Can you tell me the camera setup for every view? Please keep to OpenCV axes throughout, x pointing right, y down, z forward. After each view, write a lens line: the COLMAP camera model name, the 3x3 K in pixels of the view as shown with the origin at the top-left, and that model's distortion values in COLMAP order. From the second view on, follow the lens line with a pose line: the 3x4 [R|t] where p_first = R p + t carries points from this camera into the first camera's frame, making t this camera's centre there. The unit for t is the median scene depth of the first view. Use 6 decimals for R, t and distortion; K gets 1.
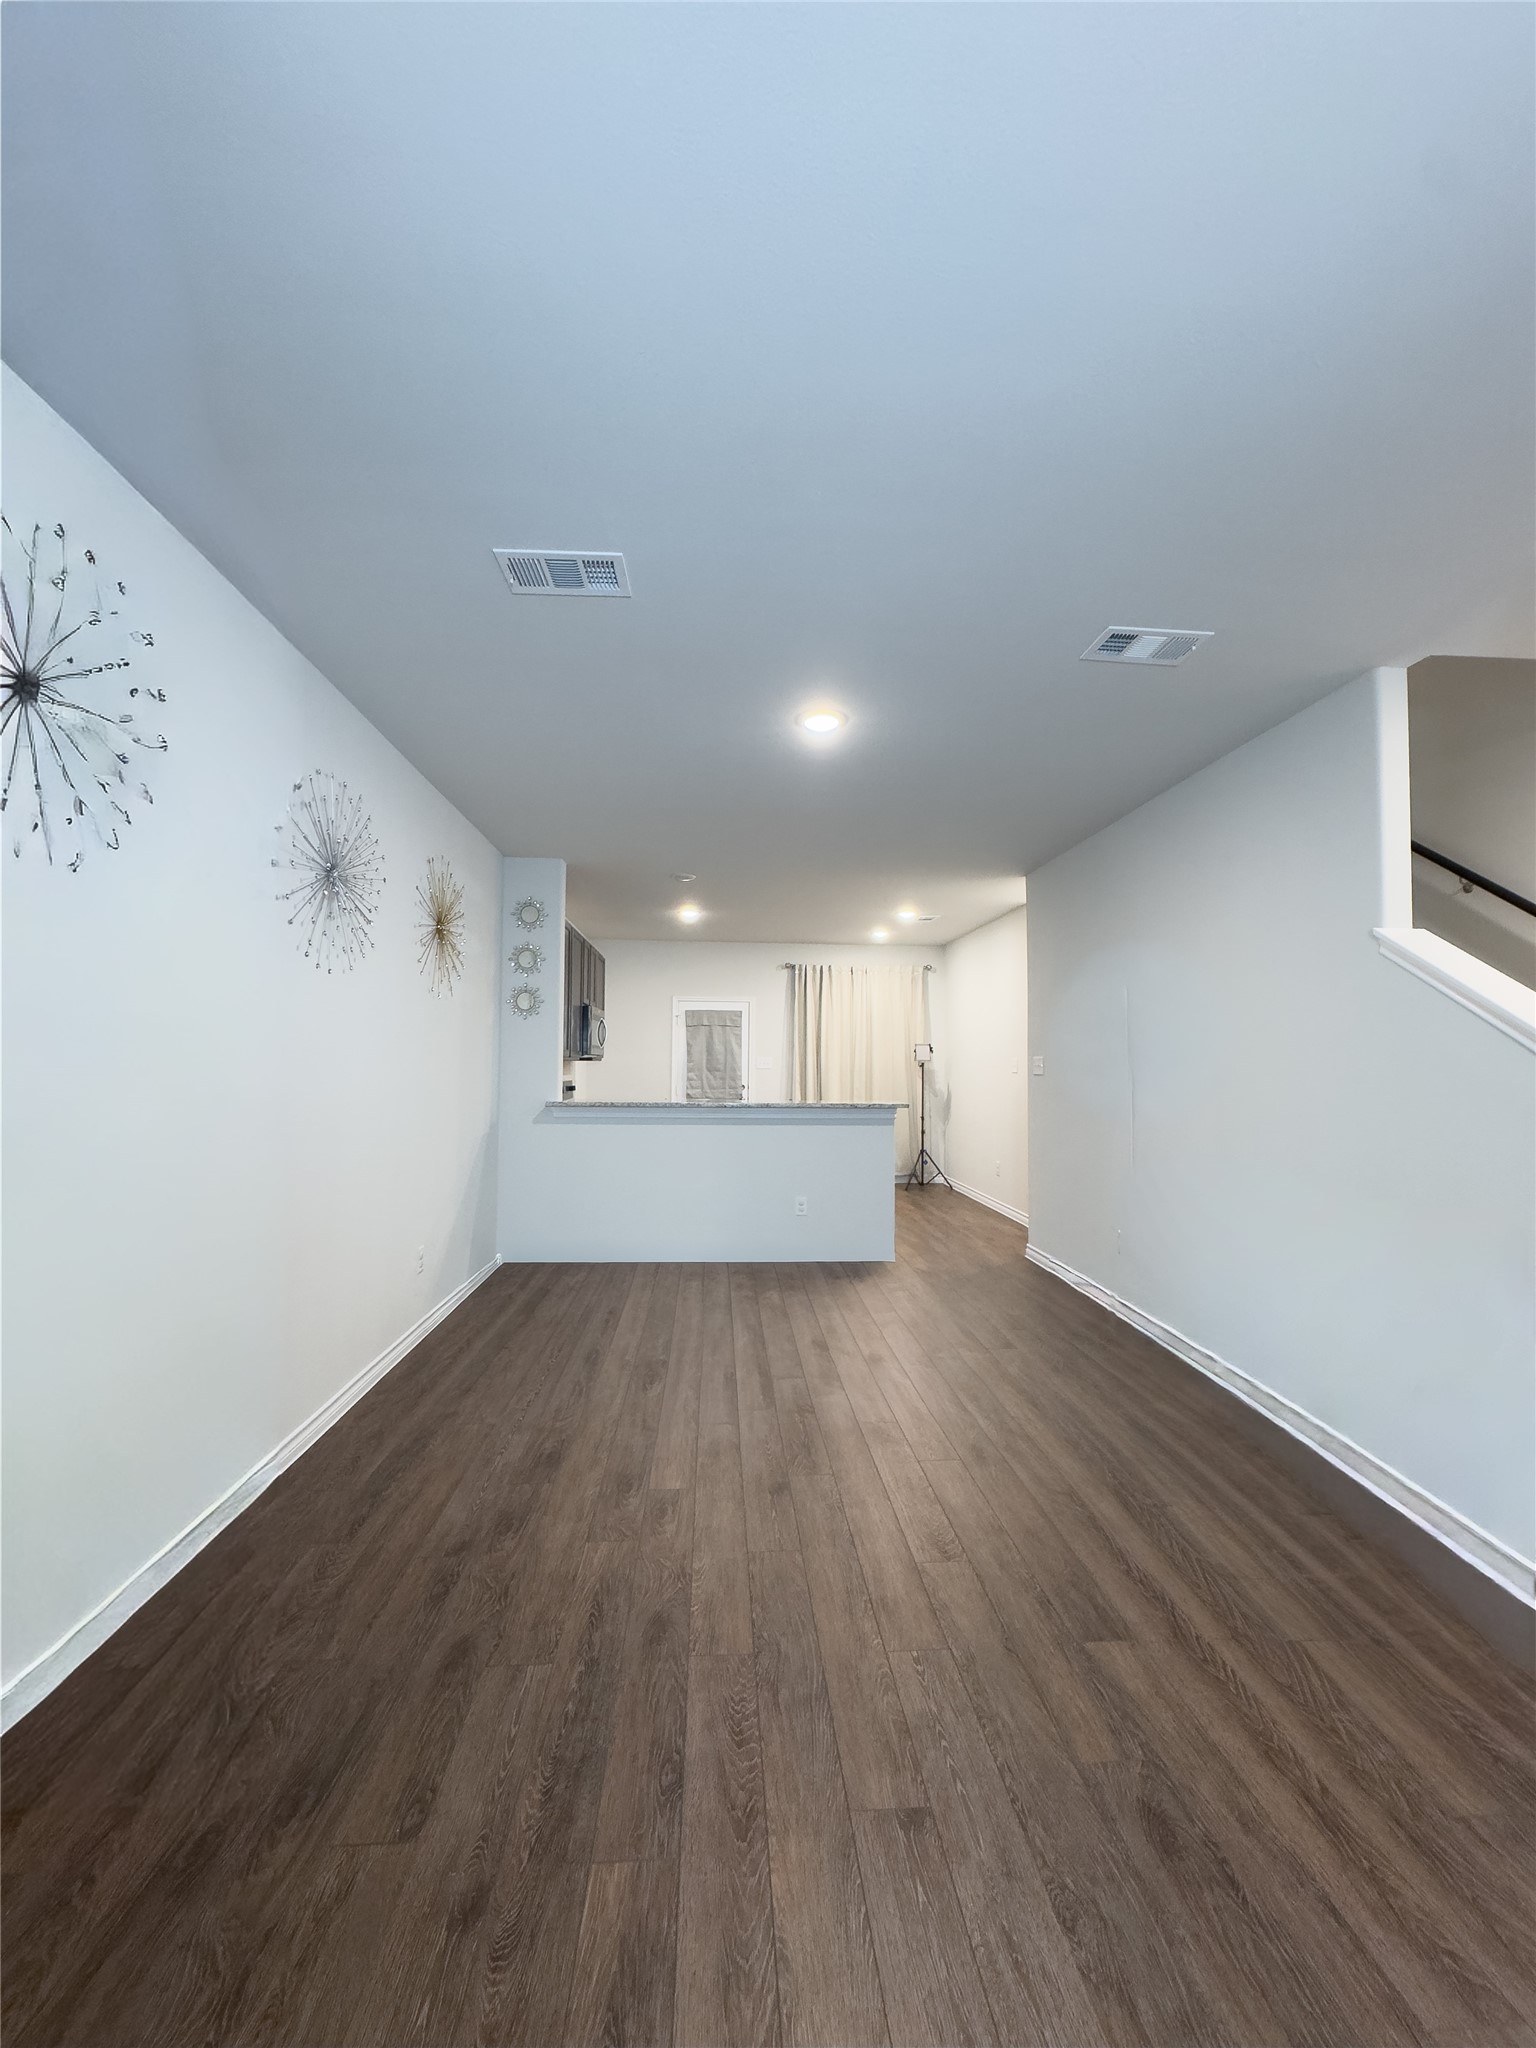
lens RADIAL K [[811.6, 0, 762.5], [0, 811.6, 1021.9], [0, 0, 1]] dist [-0.001743, 0.000589]
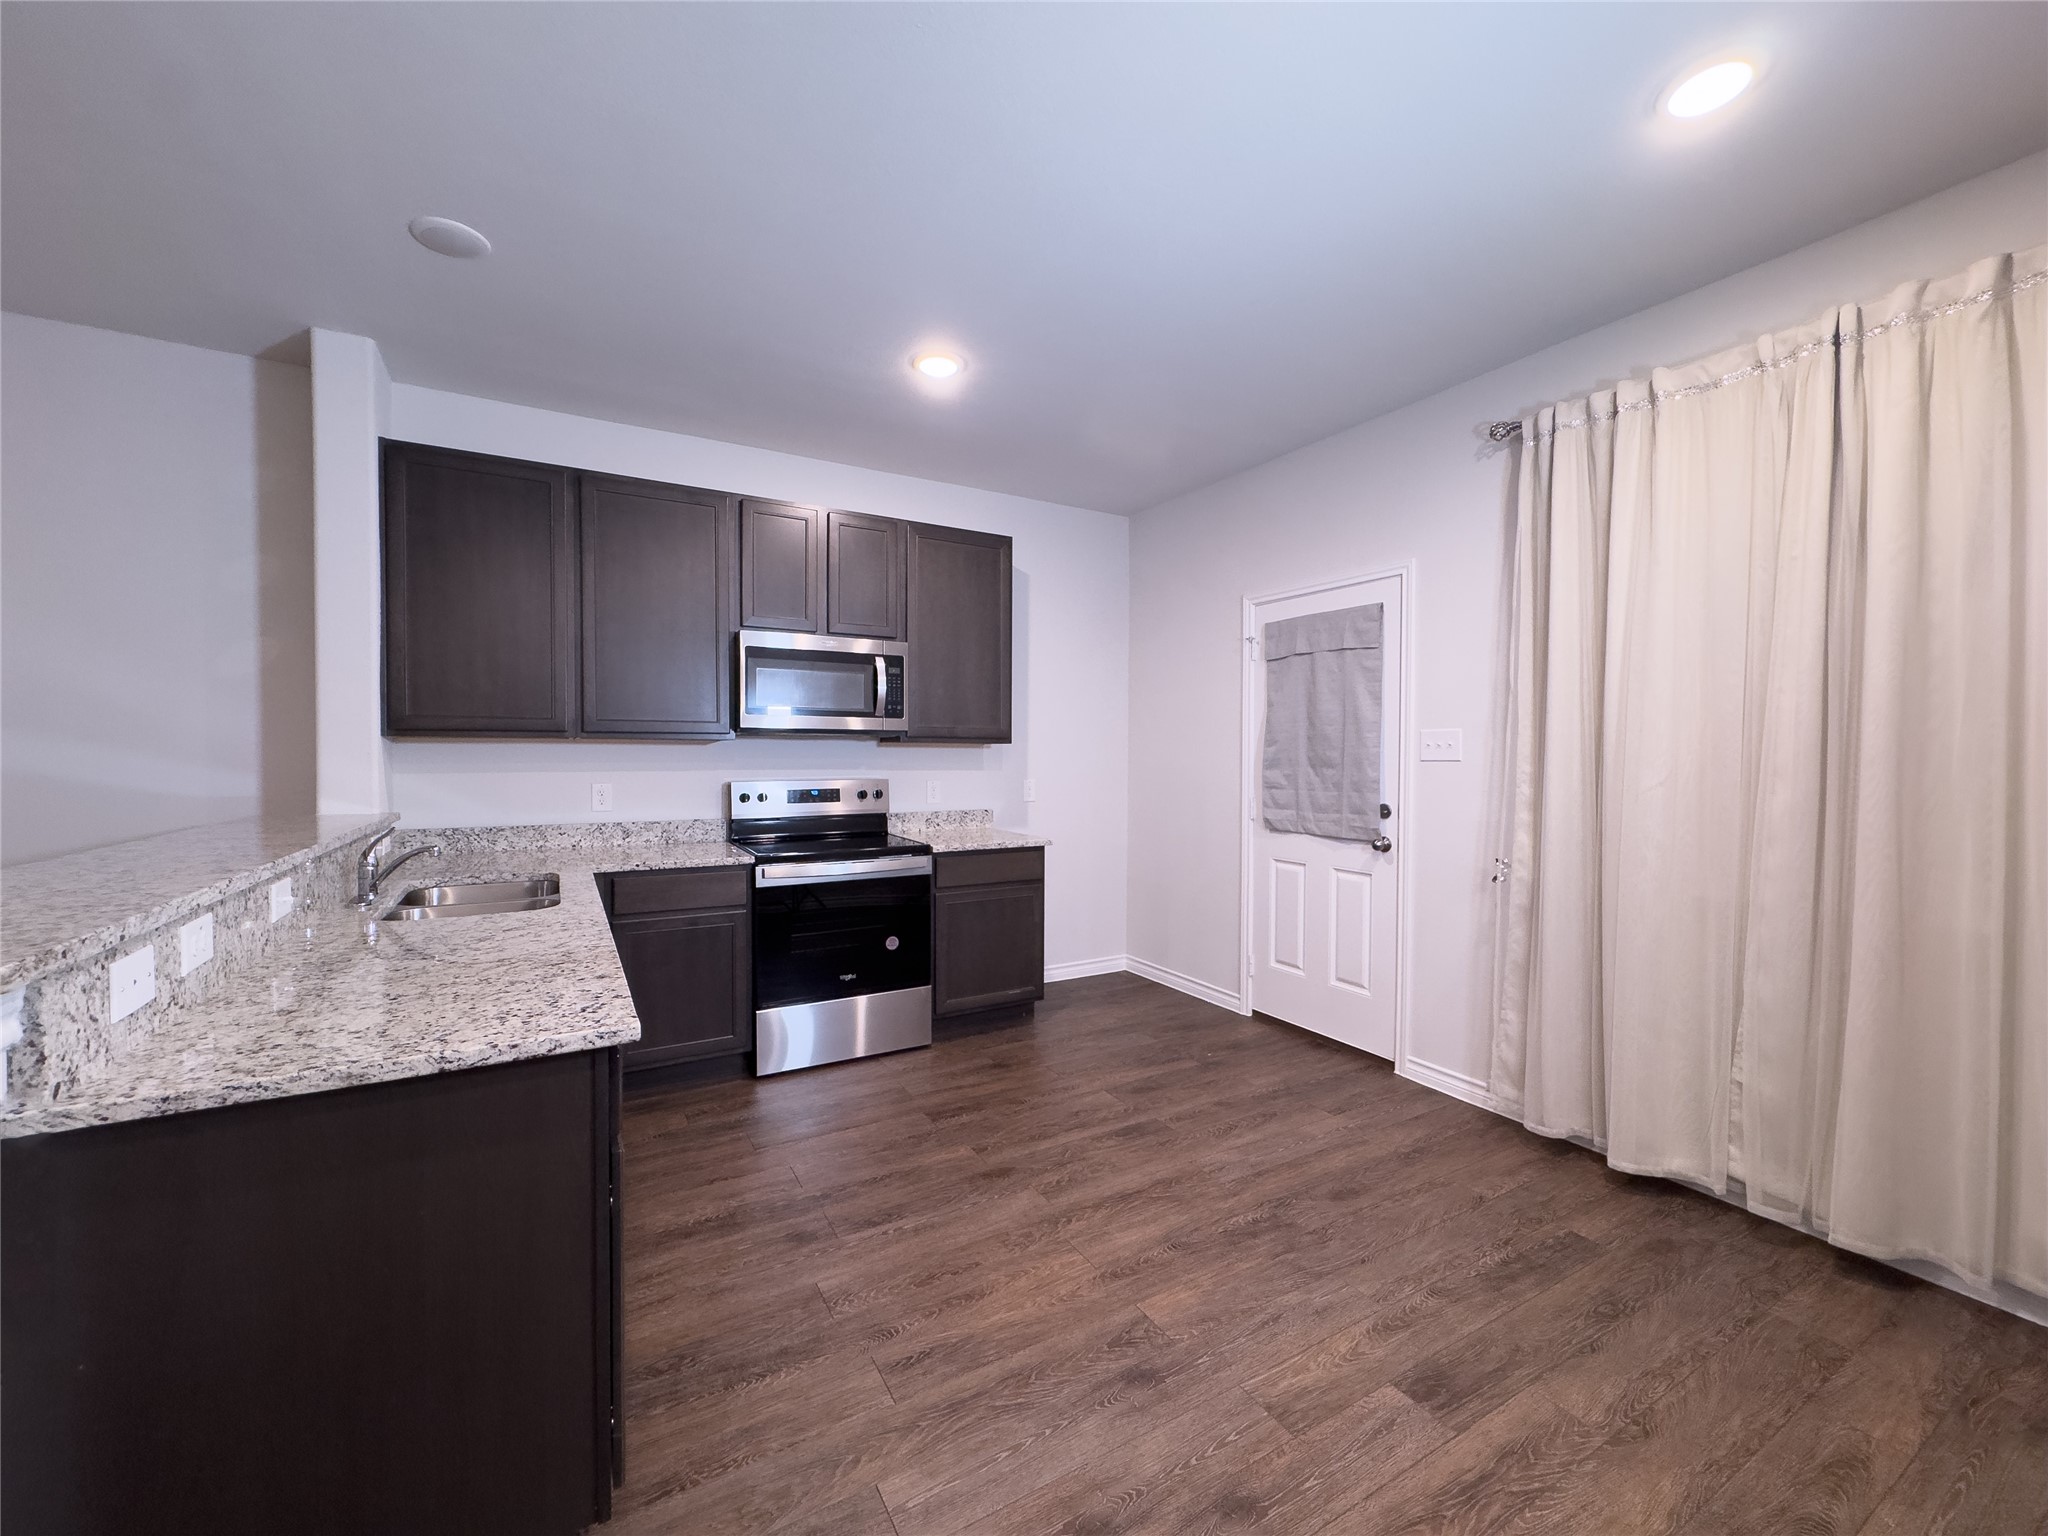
lens RADIAL K [[811.6, 0, 1025.9], [0, 811.6, 767.6], [0, 0, 1]] dist [-0.001743, 0.000589]
pose [[0.443166, 0.009273, -0.896392, 0.882014], [0.044437, 0.998490, 0.032298, 0.157846], [0.895337, -0.054146, 0.442085, 2.628078]]
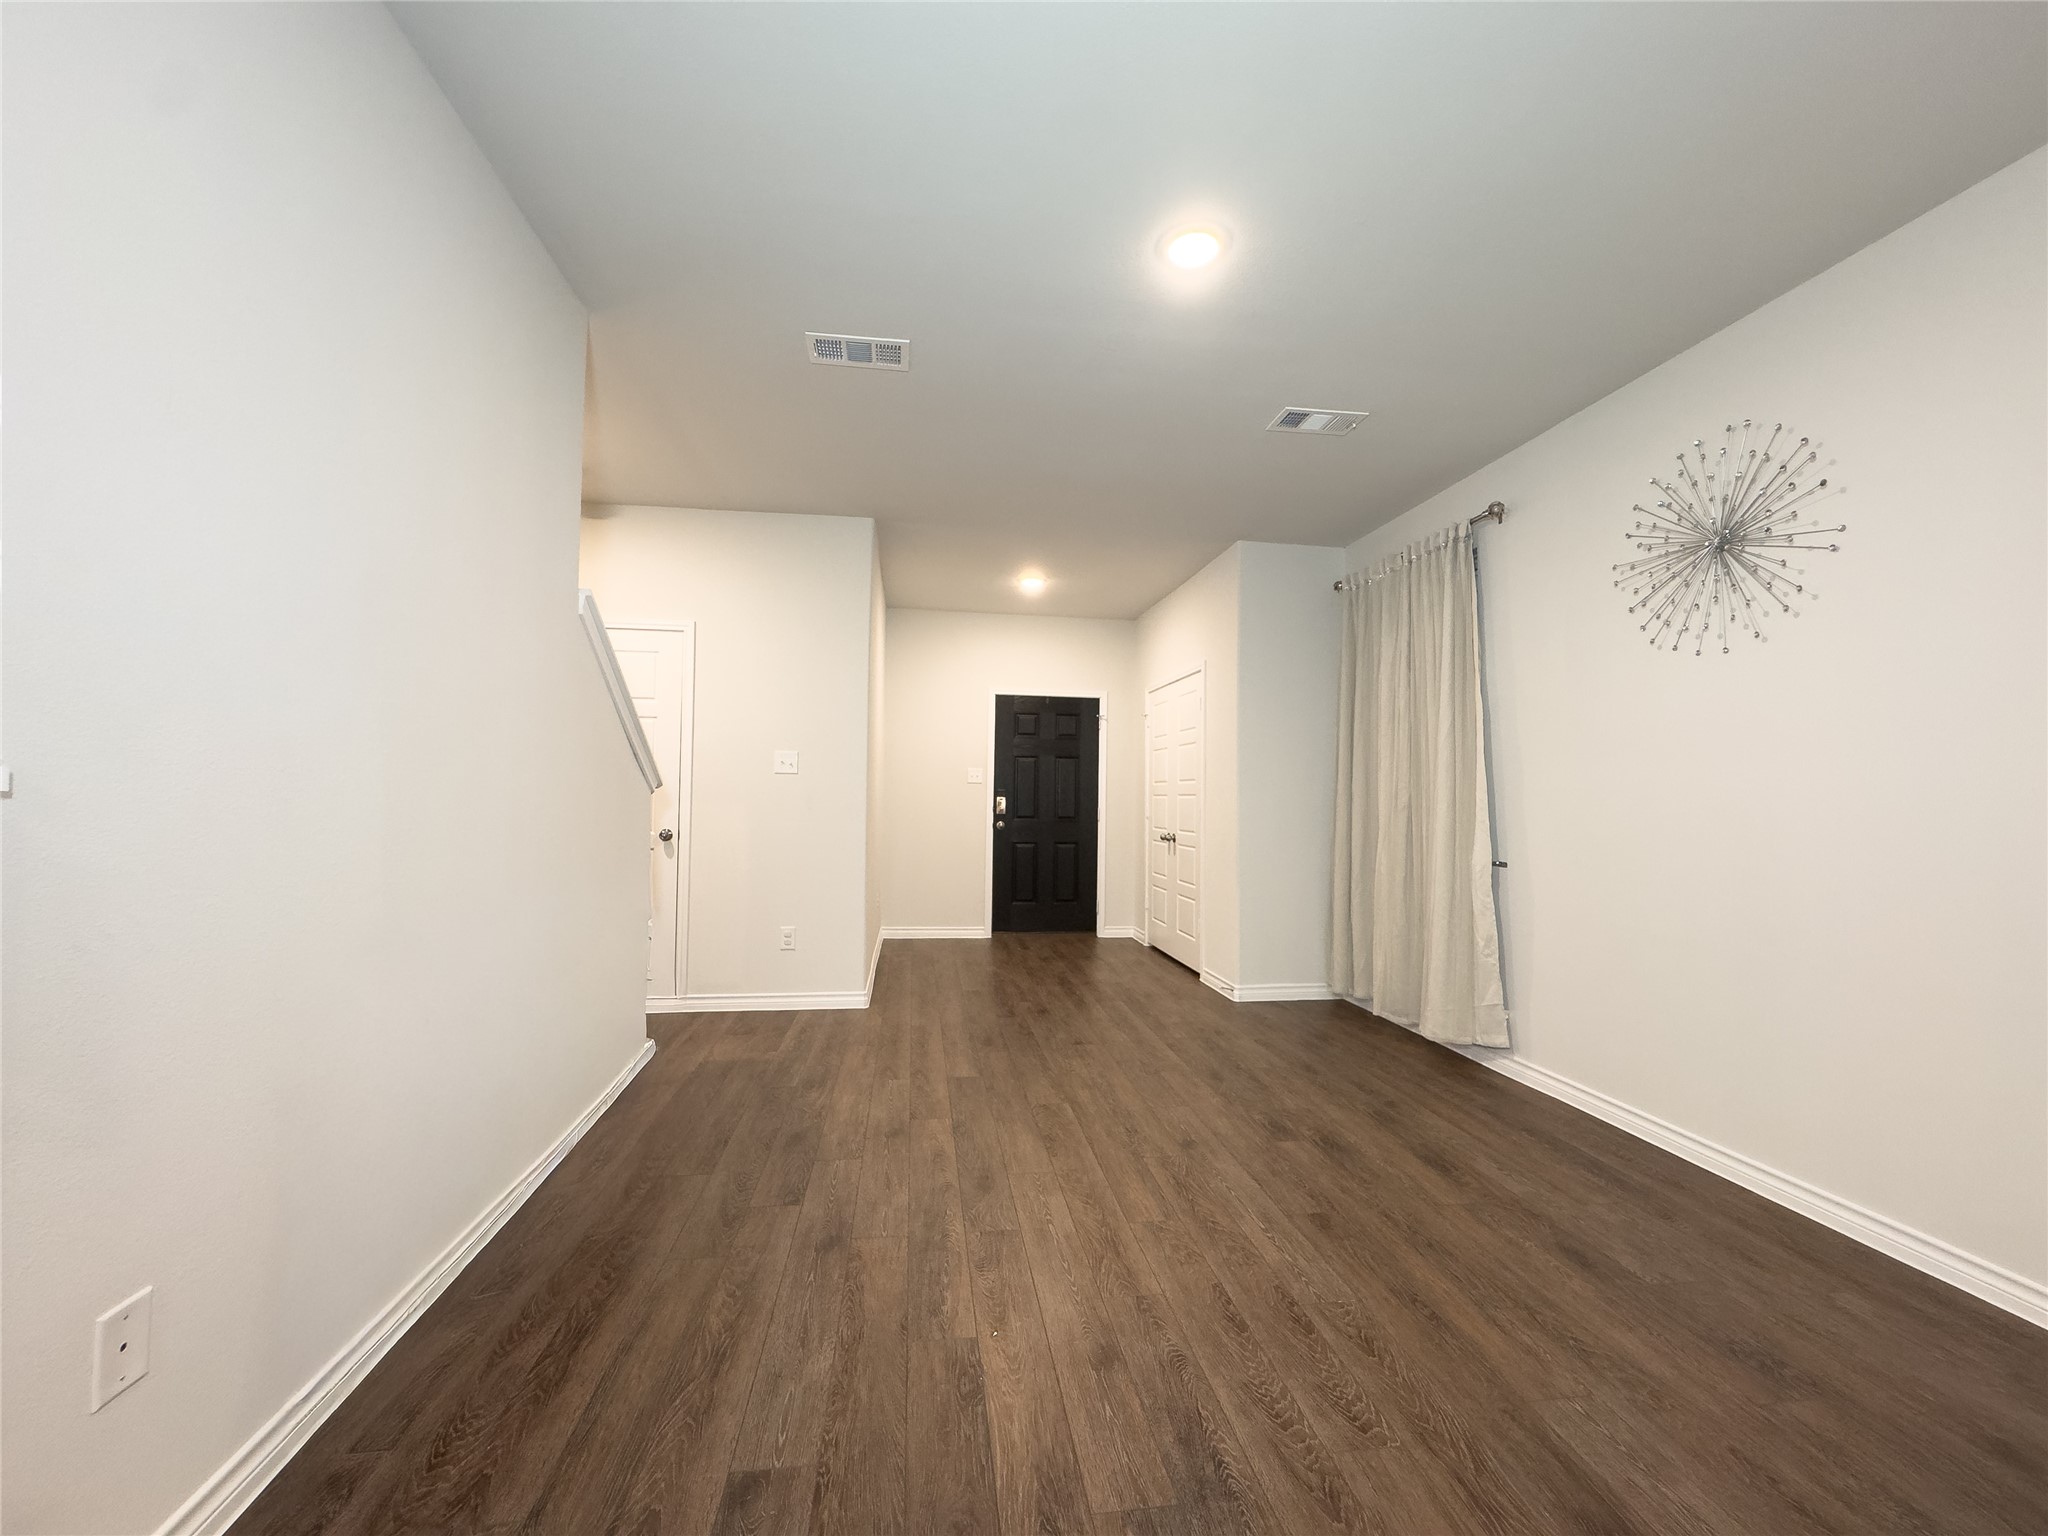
lens RADIAL K [[811.6, 0, 1013.6], [0, 811.6, 769.4], [0, 0, 1]] dist [-0.001743, 0.000589]
pose [[-0.997904, -0.026307, -0.059129, 0.348514], [-0.021086, 0.995964, -0.087246, 0.194331], [0.061185, -0.085816, -0.994430, 2.231587]]
